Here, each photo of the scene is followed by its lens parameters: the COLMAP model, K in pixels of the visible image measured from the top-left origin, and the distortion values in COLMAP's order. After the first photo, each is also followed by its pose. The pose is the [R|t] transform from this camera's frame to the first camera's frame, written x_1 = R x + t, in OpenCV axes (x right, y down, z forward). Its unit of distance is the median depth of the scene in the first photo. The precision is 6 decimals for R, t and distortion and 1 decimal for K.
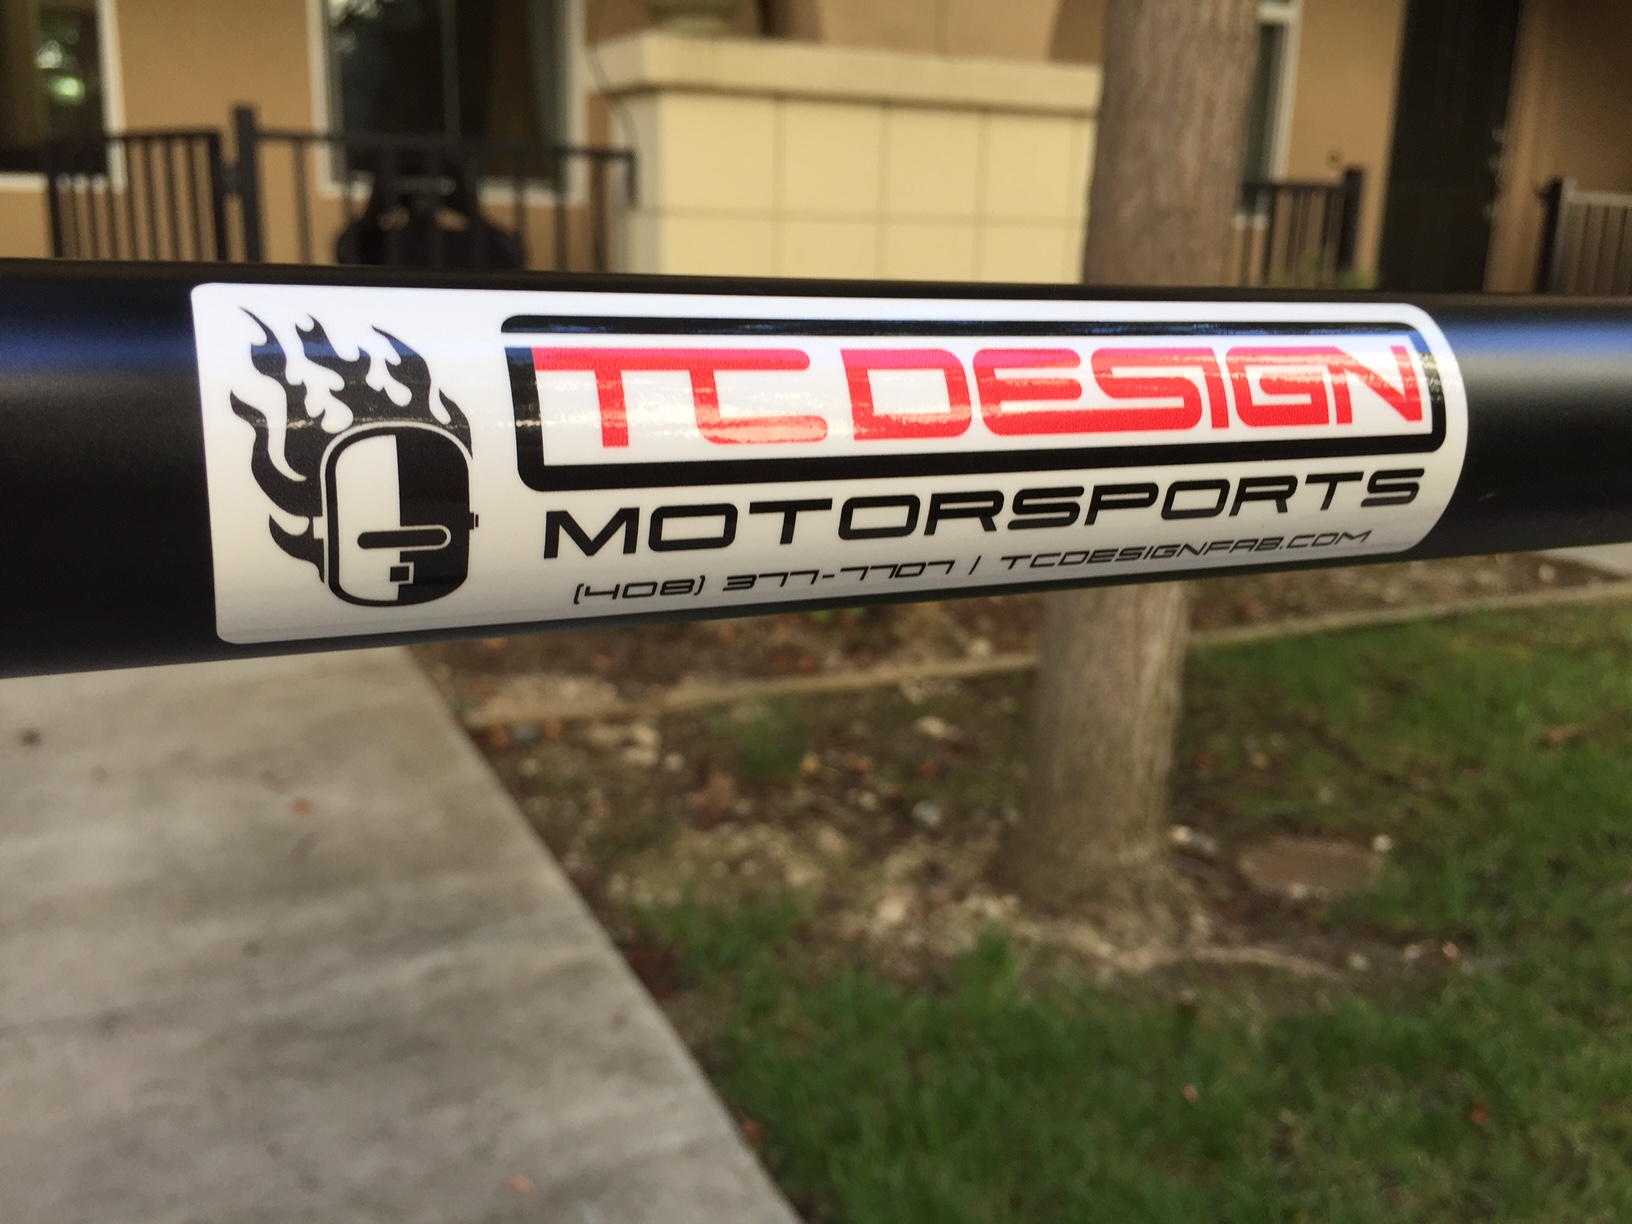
lens RADIAL K [[1405.3, 0, 811.6], [0, 1405.3, 615.2], [0, 0, 1]] dist [0.083470, -0.142472]
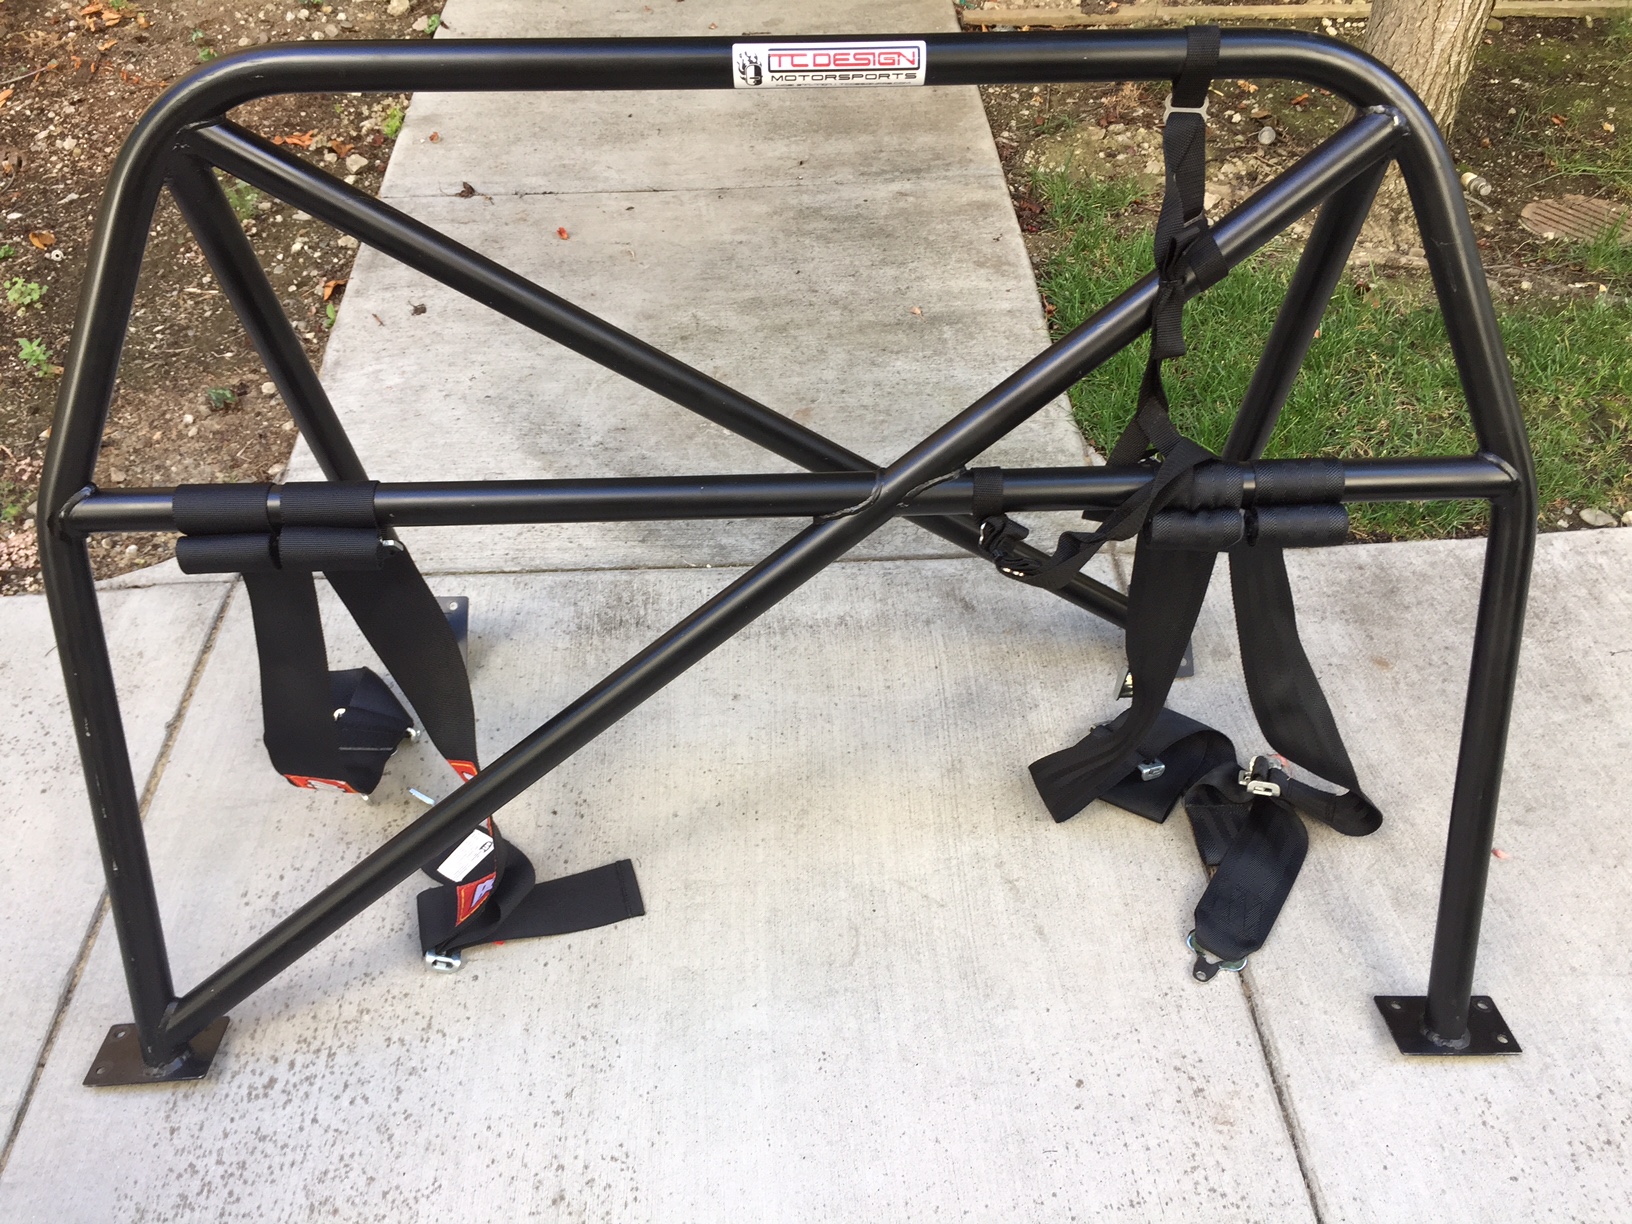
lens RADIAL K [[1405.3, 0, 811.6], [0, 1405.3, 615.2], [0, 0, 1]] dist [0.083470, -0.142472]
pose [[0.914848, 0.246818, -0.319584, 0.319896], [-0.064484, 0.870587, 0.487770, -0.128247], [0.398616, -0.425628, 0.812371, -0.646217]]
